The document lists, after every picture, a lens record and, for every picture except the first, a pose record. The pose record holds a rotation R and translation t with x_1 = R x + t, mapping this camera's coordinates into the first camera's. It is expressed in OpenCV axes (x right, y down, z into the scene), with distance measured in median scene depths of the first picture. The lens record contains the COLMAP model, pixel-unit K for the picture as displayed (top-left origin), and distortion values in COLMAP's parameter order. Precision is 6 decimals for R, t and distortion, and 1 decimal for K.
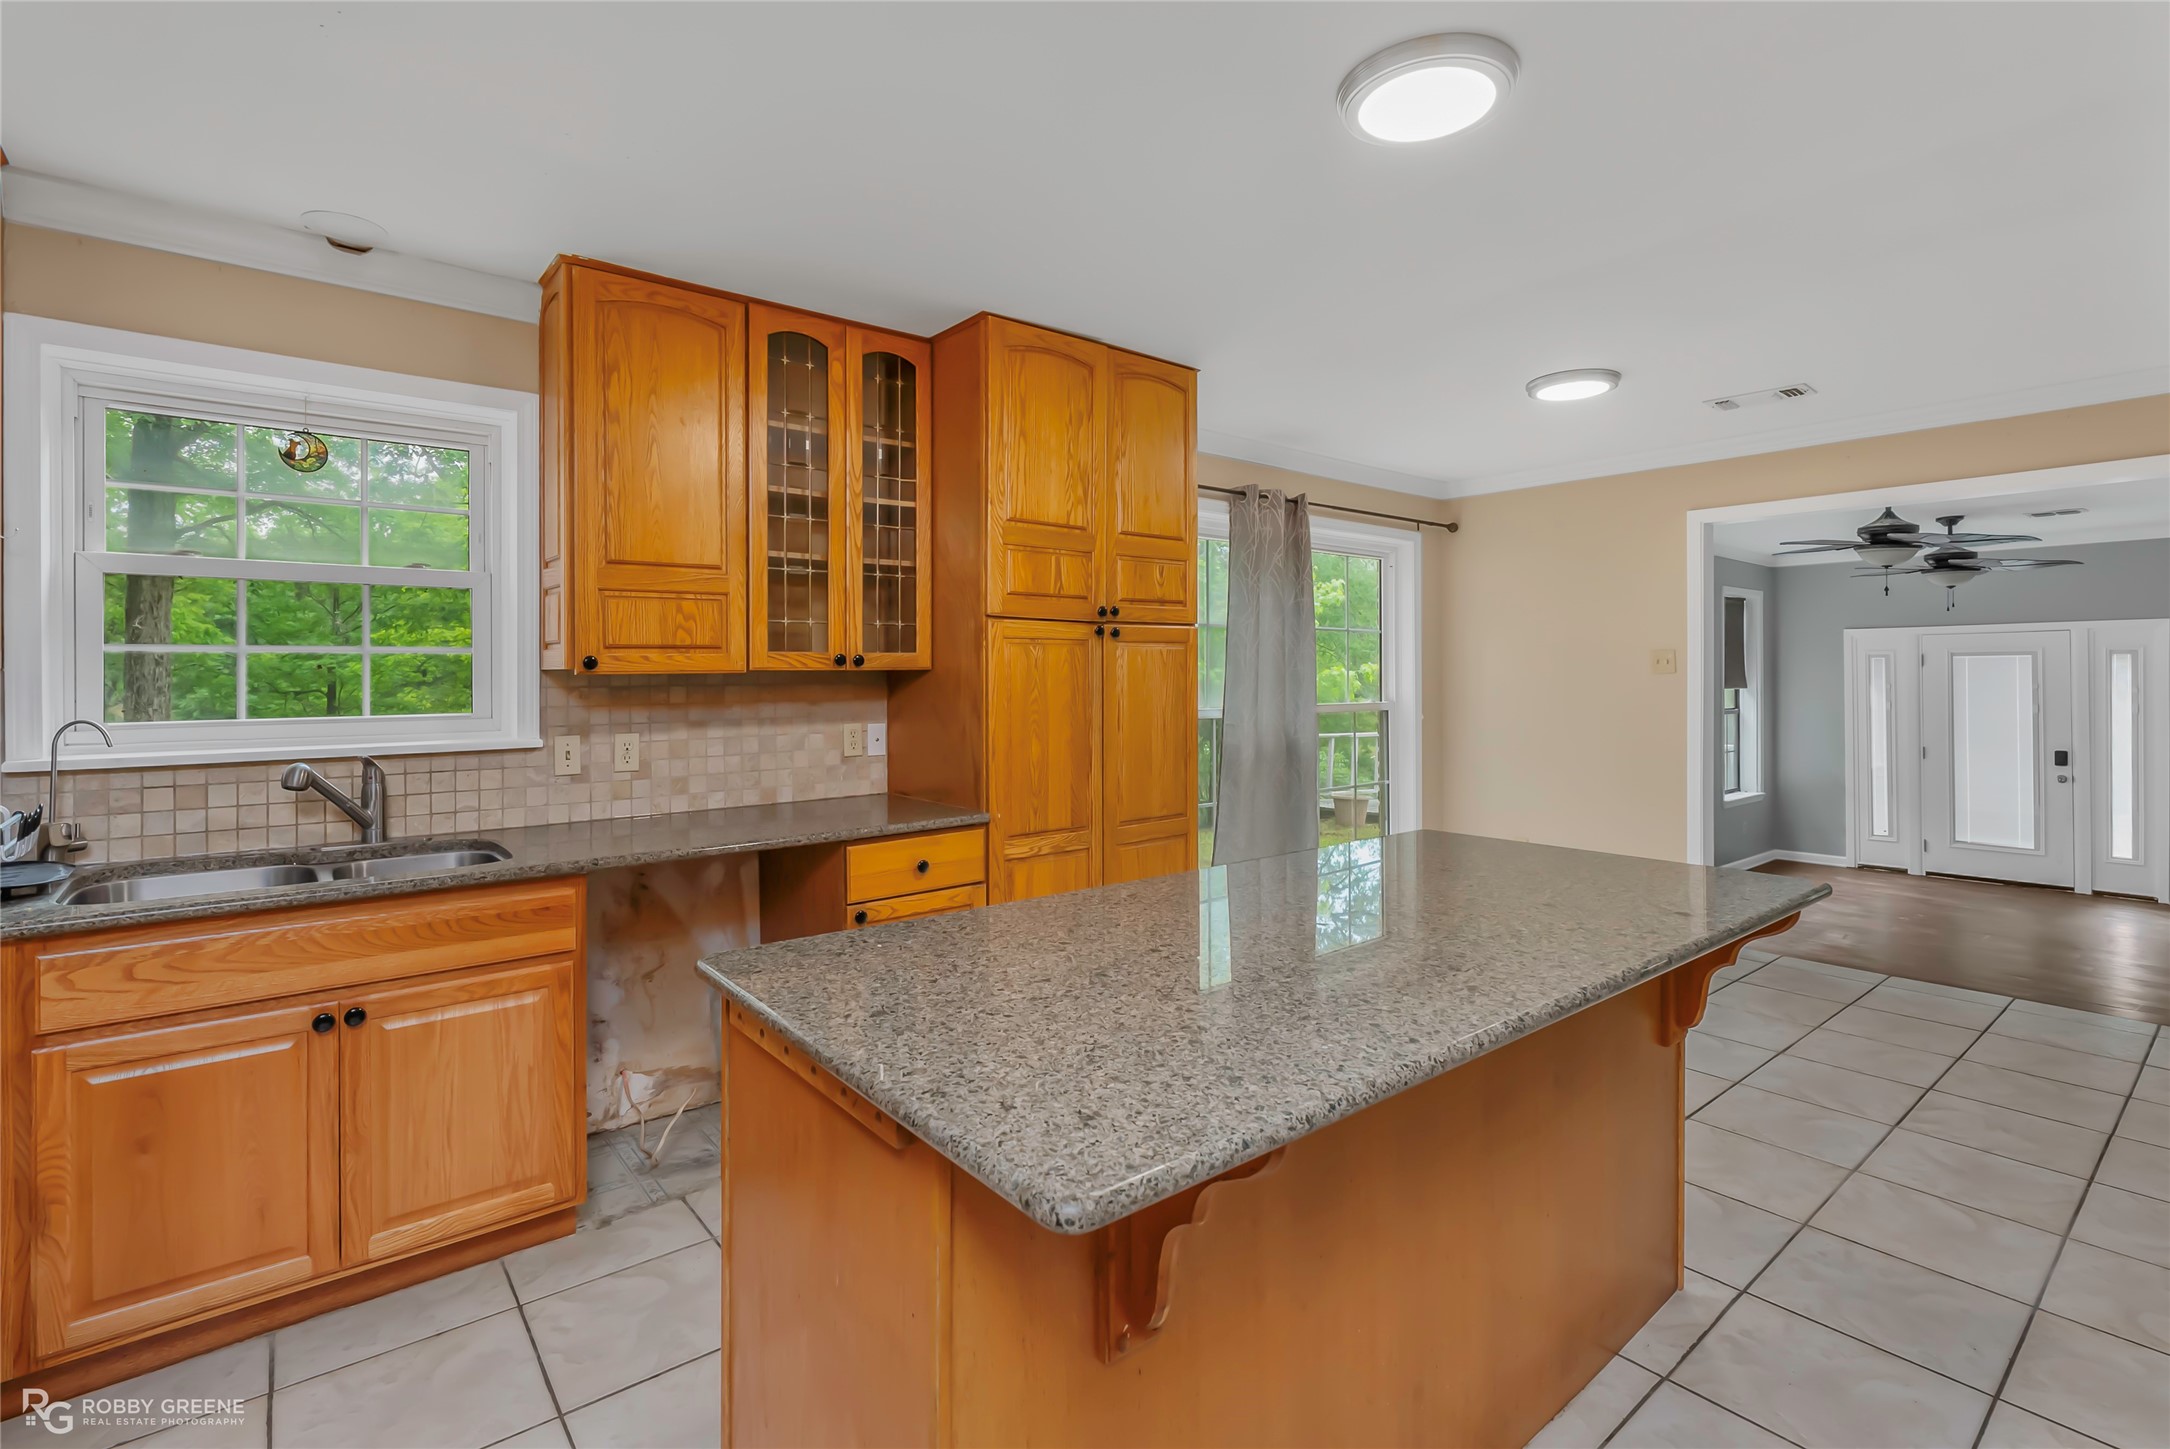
lens RADIAL K [[1003.1, 0, 1106.9], [0, 1003.1, 666.2], [0, 0, 1]] dist [-0.003009, 0.000457]
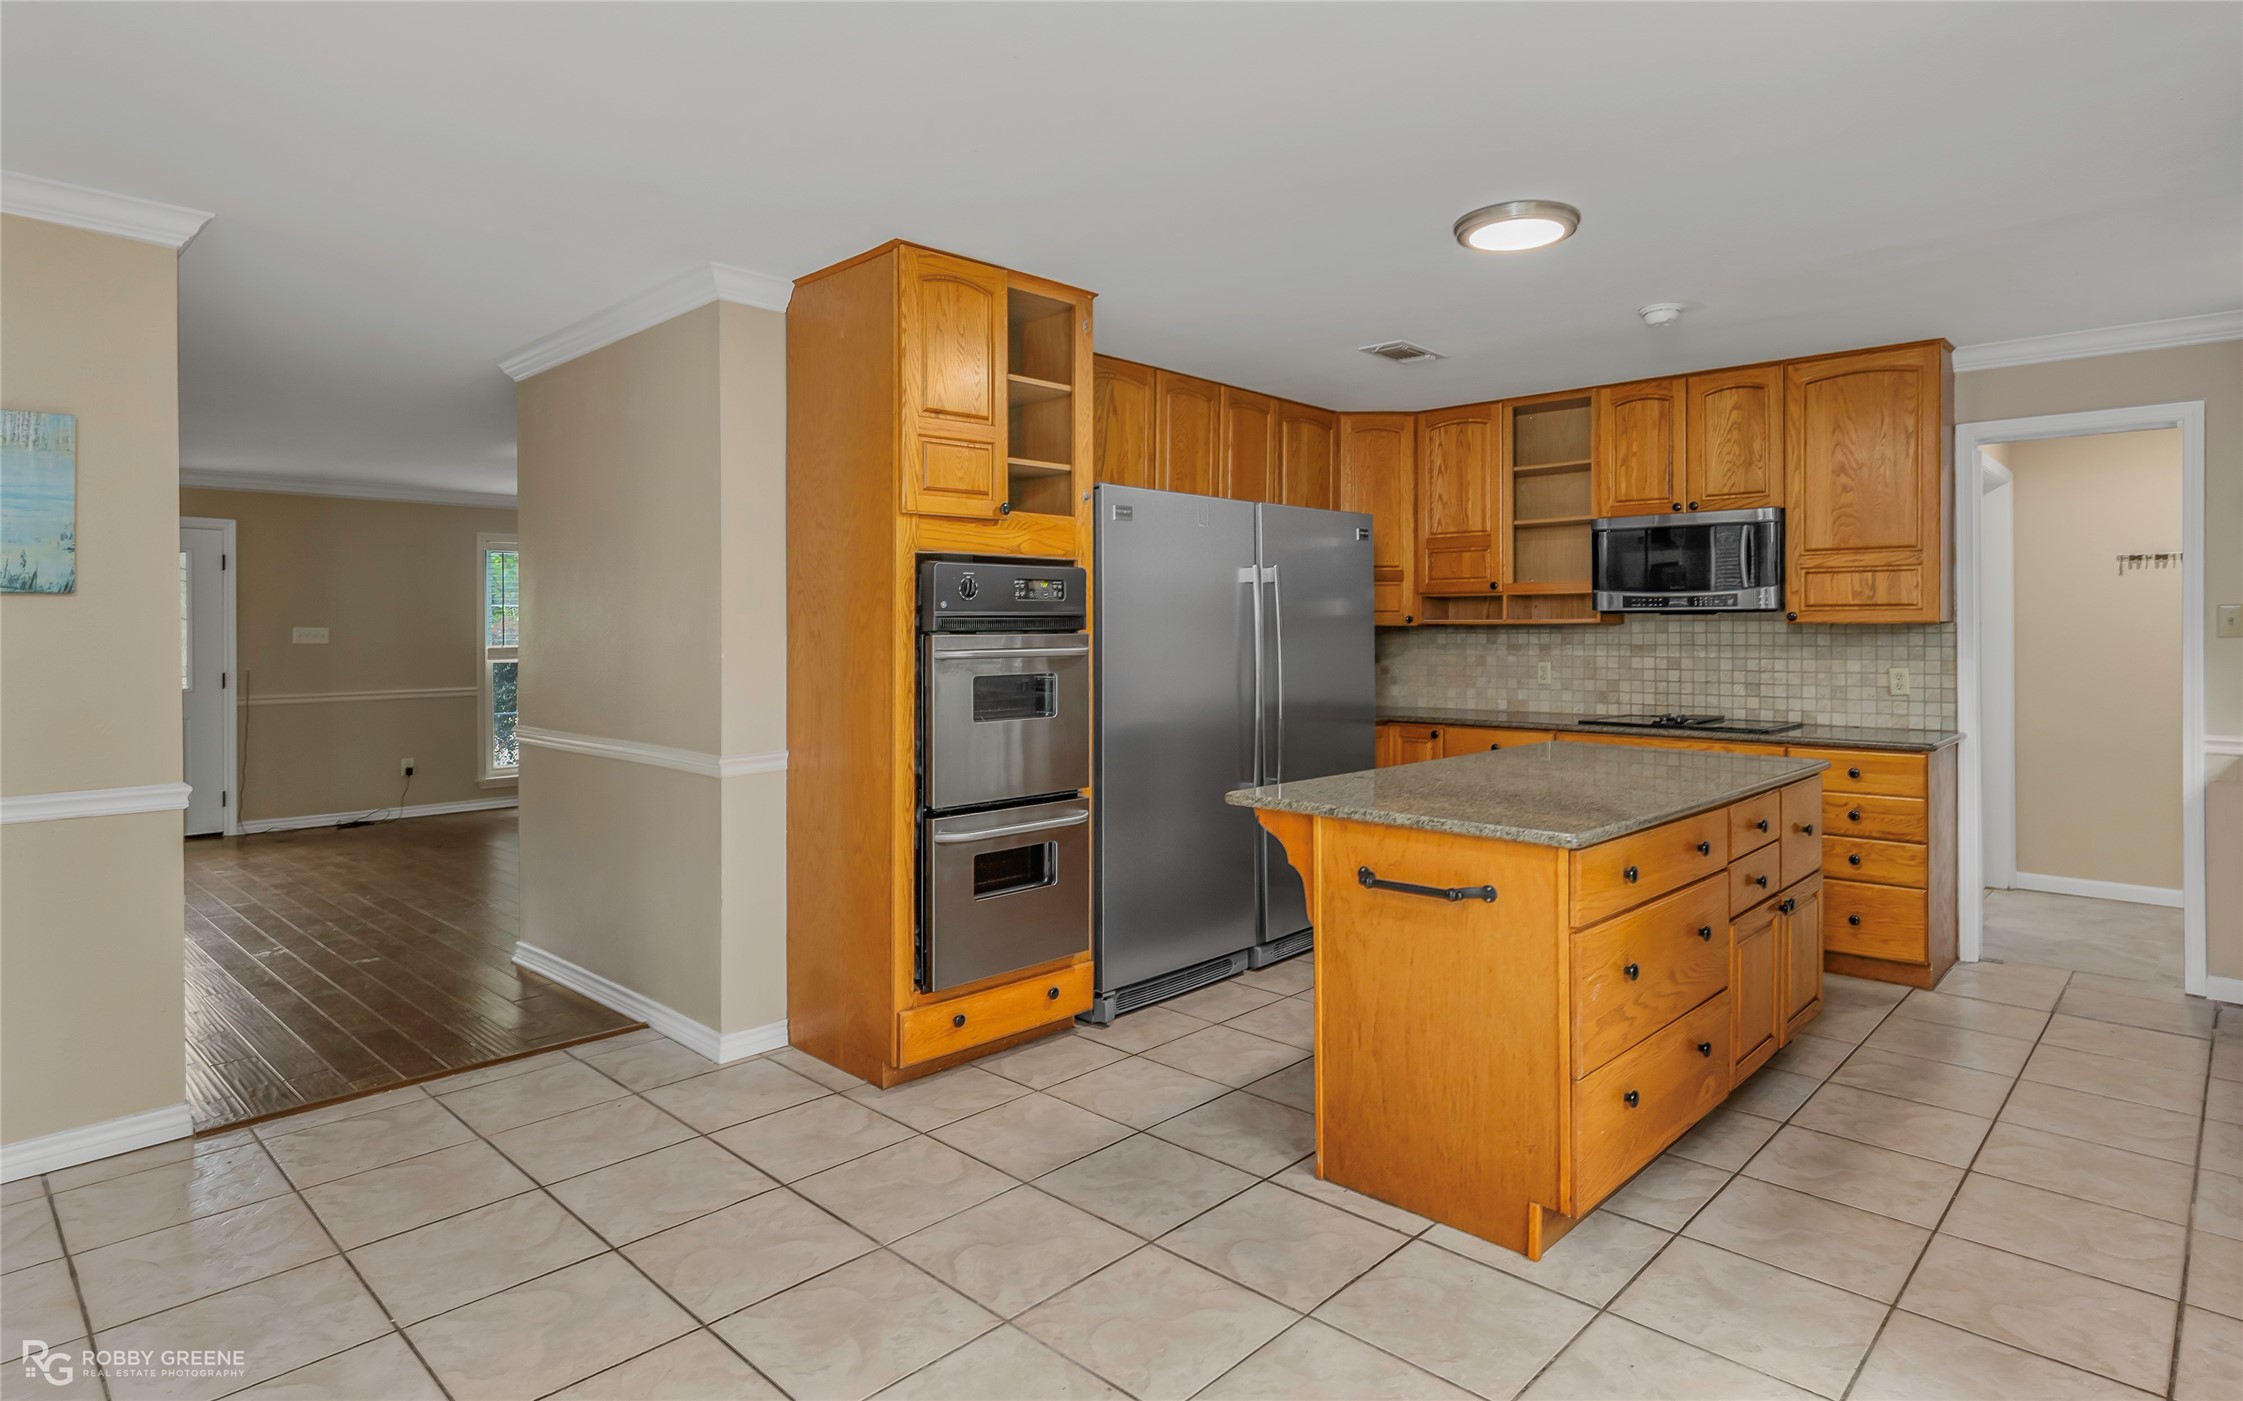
lens RADIAL K [[1207.0, 0, 1146.1], [0, 1207.0, 630.6], [0, 0, 1]] dist [0.001459, 0.004152]
pose [[-0.991788, 0.006473, -0.127731, 0.663539], [0.007130, 0.999964, -0.004690, 0.008400], [0.127696, -0.005562, -0.991798, 1.651314]]
